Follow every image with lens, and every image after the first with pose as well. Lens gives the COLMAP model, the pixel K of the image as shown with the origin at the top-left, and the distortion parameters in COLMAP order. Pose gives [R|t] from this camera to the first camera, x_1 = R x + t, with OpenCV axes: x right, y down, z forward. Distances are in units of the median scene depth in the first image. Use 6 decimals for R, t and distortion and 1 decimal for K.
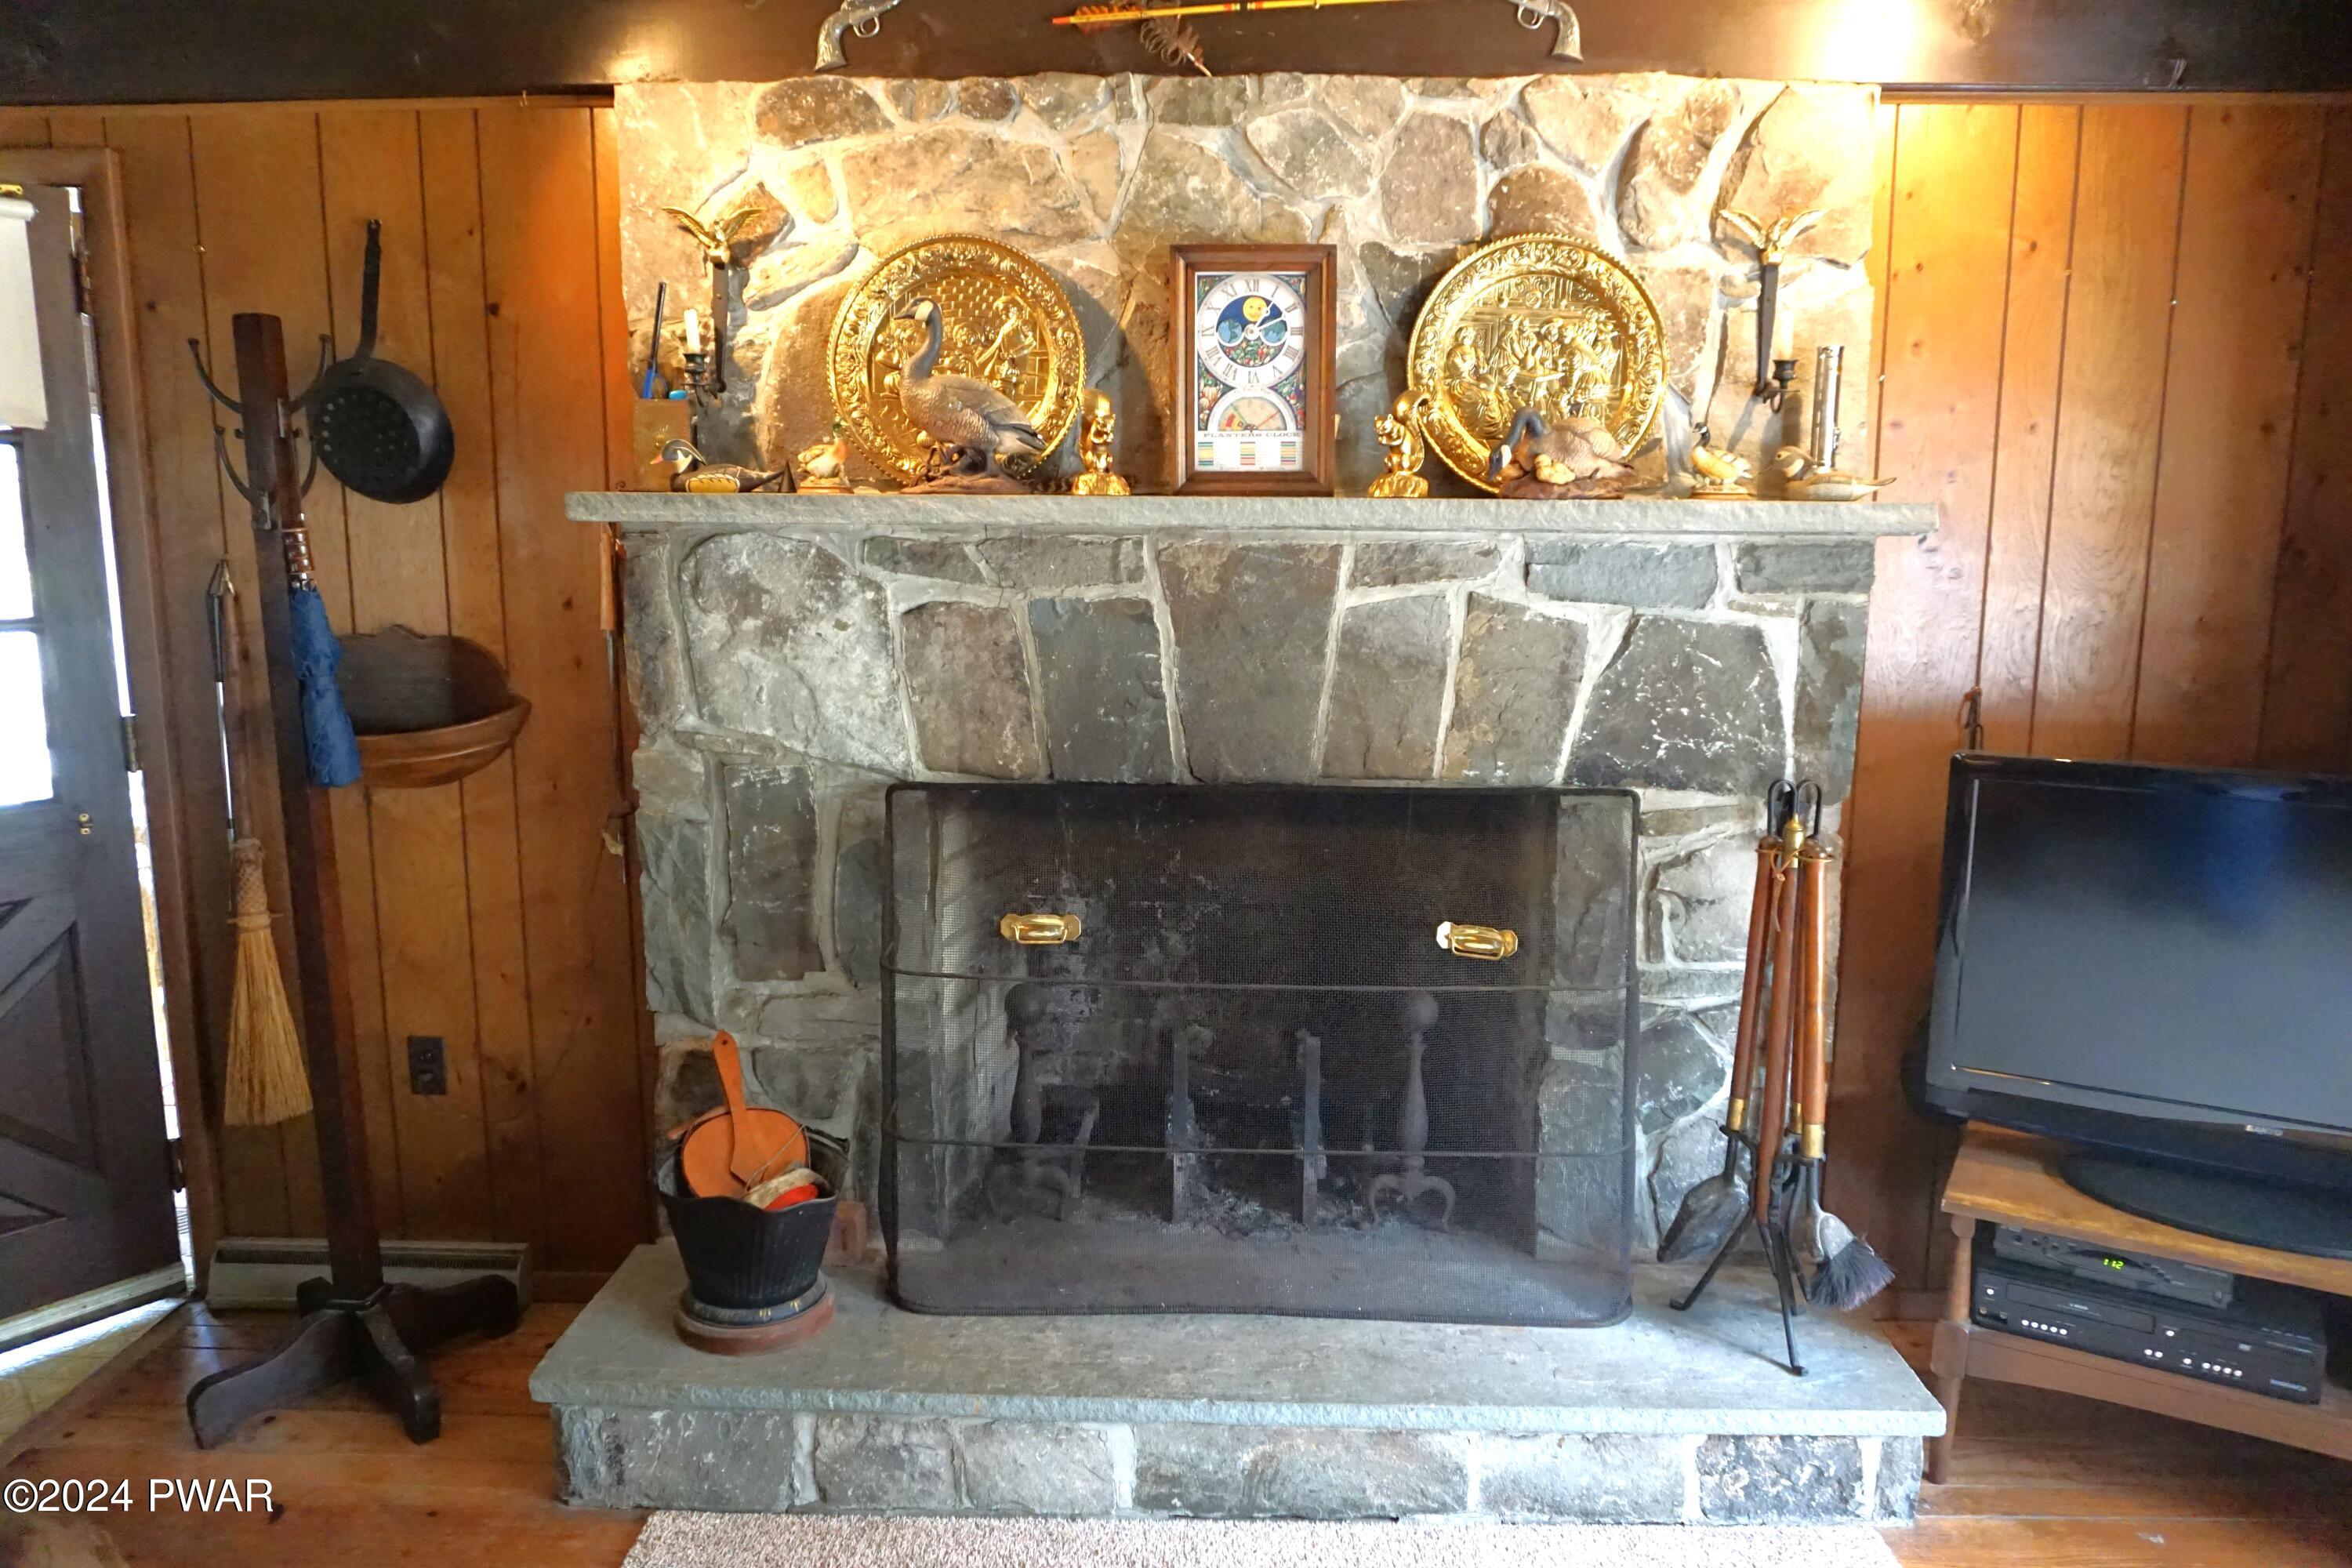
lens RADIAL K [[1578.4, 0, 1172.8], [0, 1578.4, 777.6], [0, 0, 1]] dist [-0.030864, 0.006819]
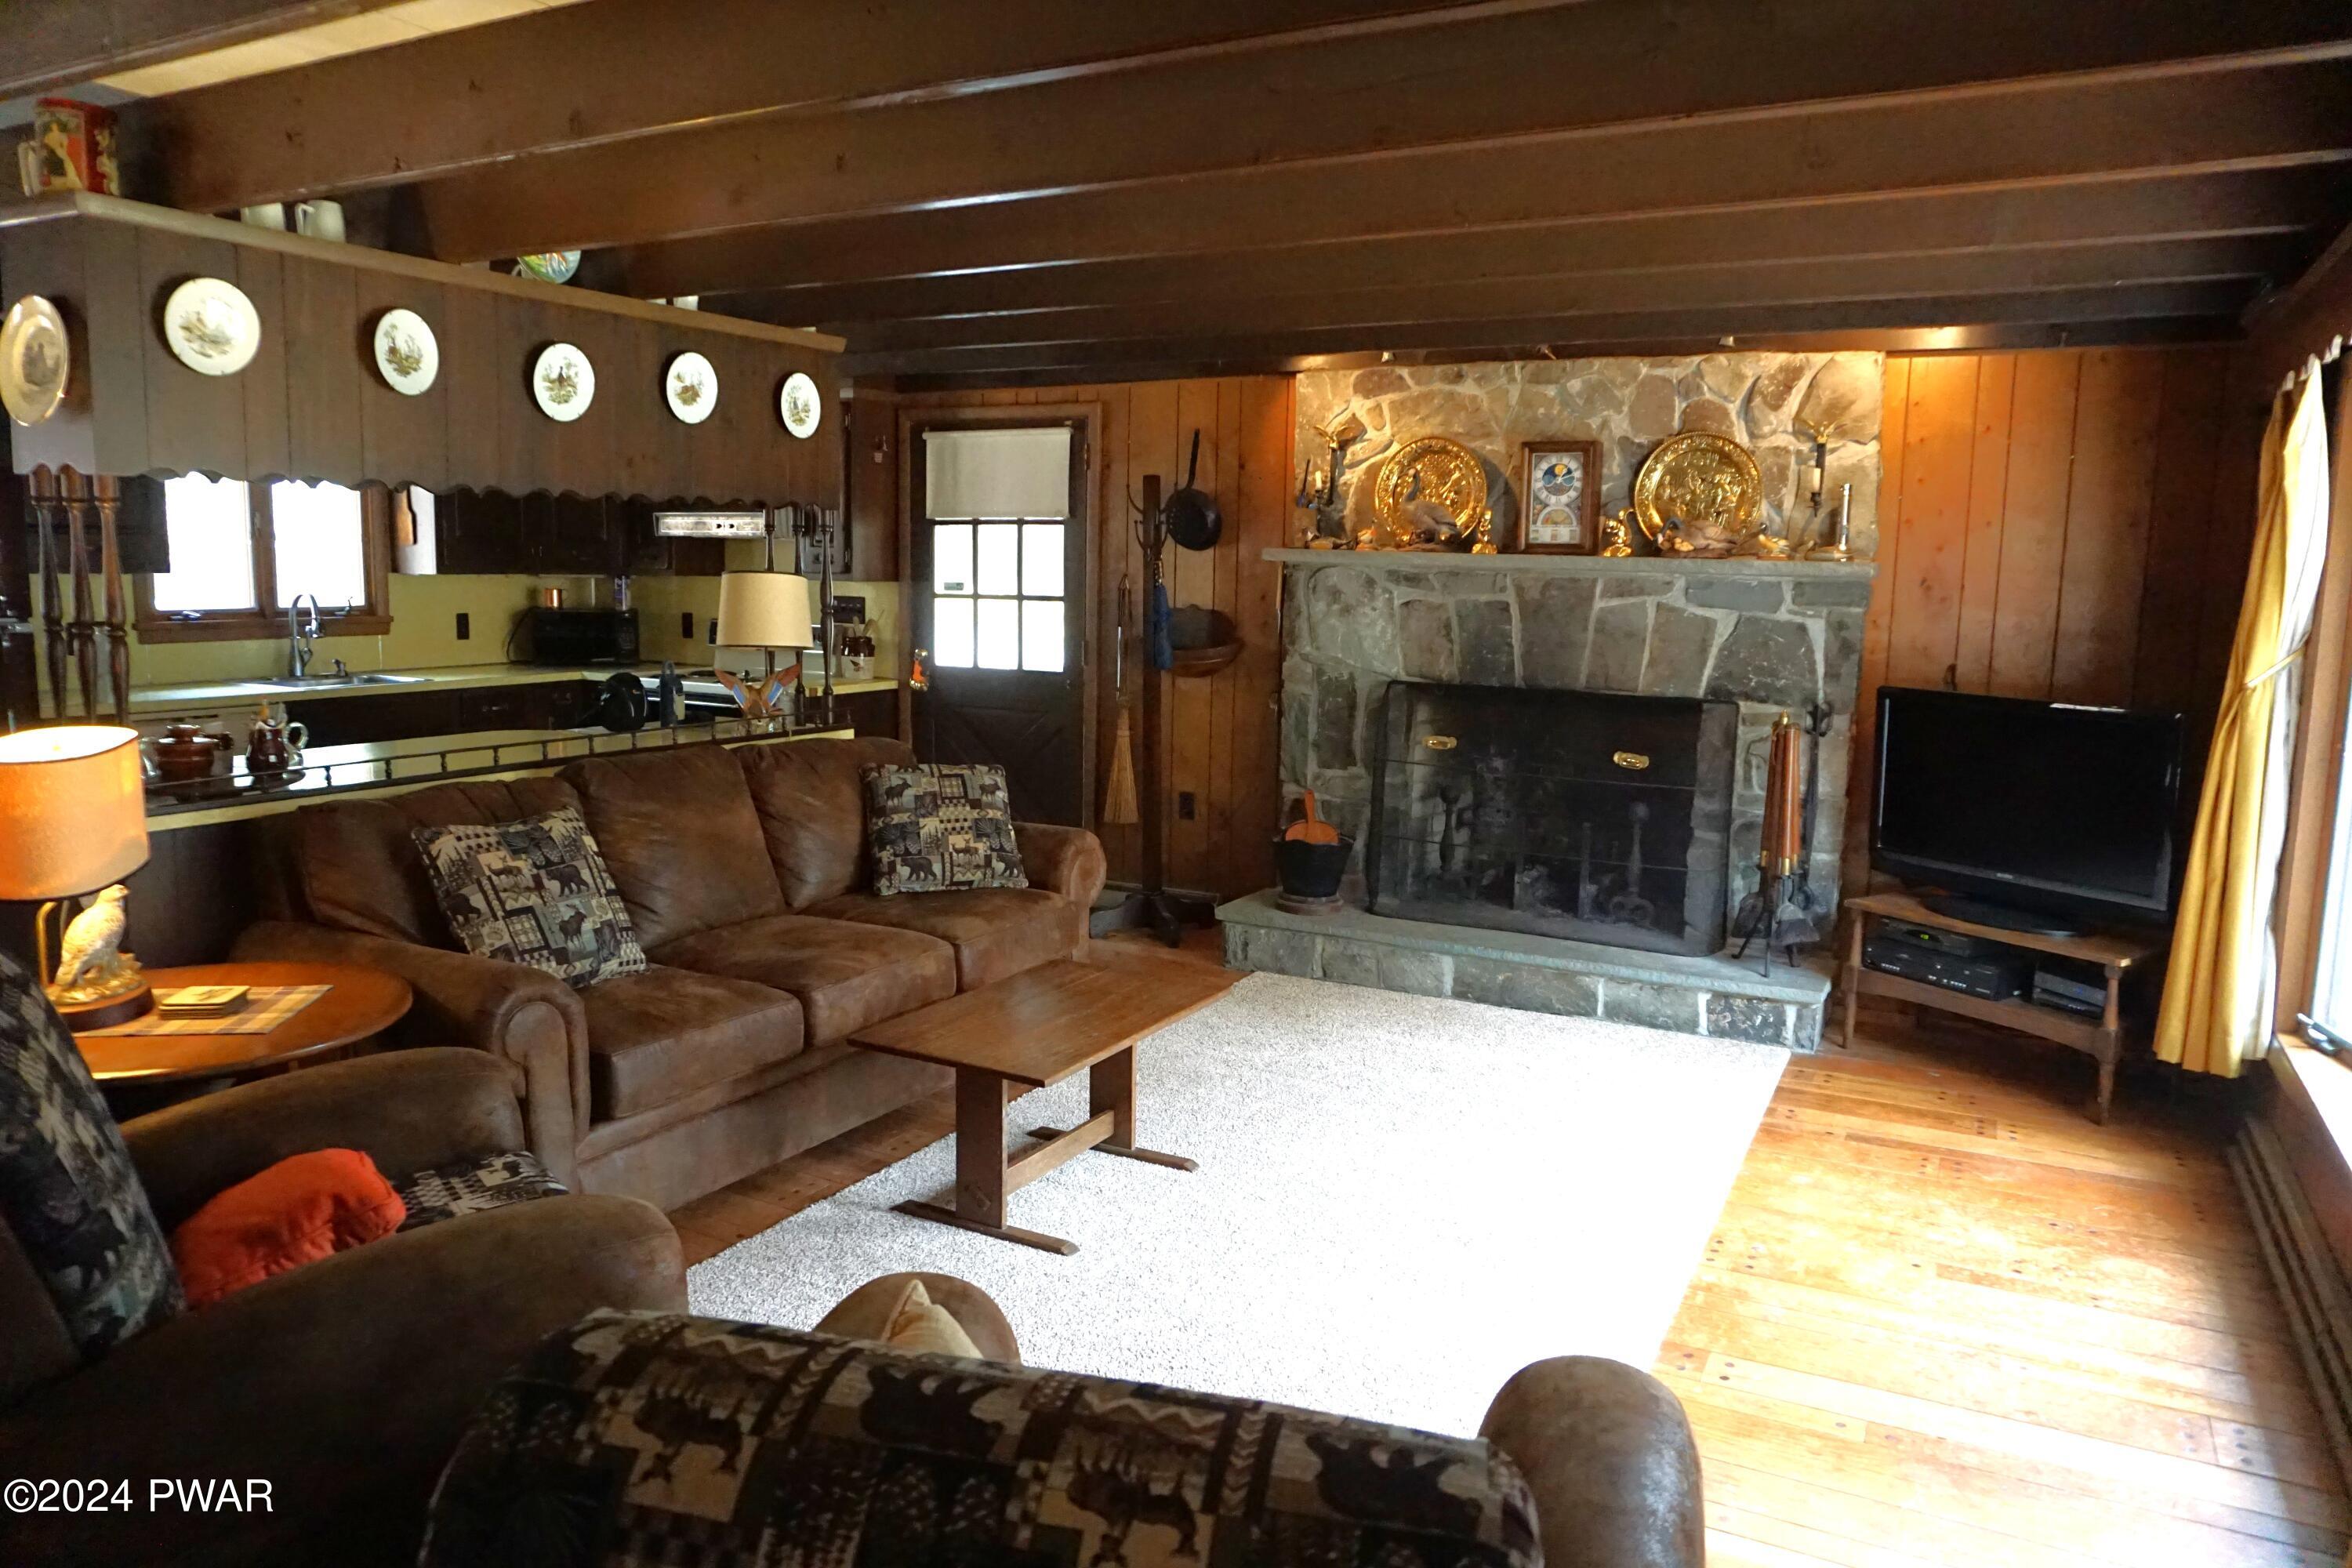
lens RADIAL K [[1578.4, 0, 1174.9], [0, 1578.4, 785.8], [0, 0, 1]] dist [-0.030864, 0.006819]
pose [[0.895429, 0.078313, -0.438262, 0.548644], [-0.085600, 0.996325, 0.003141, 0.173878], [0.436898, 0.034703, 0.898842, -1.148692]]
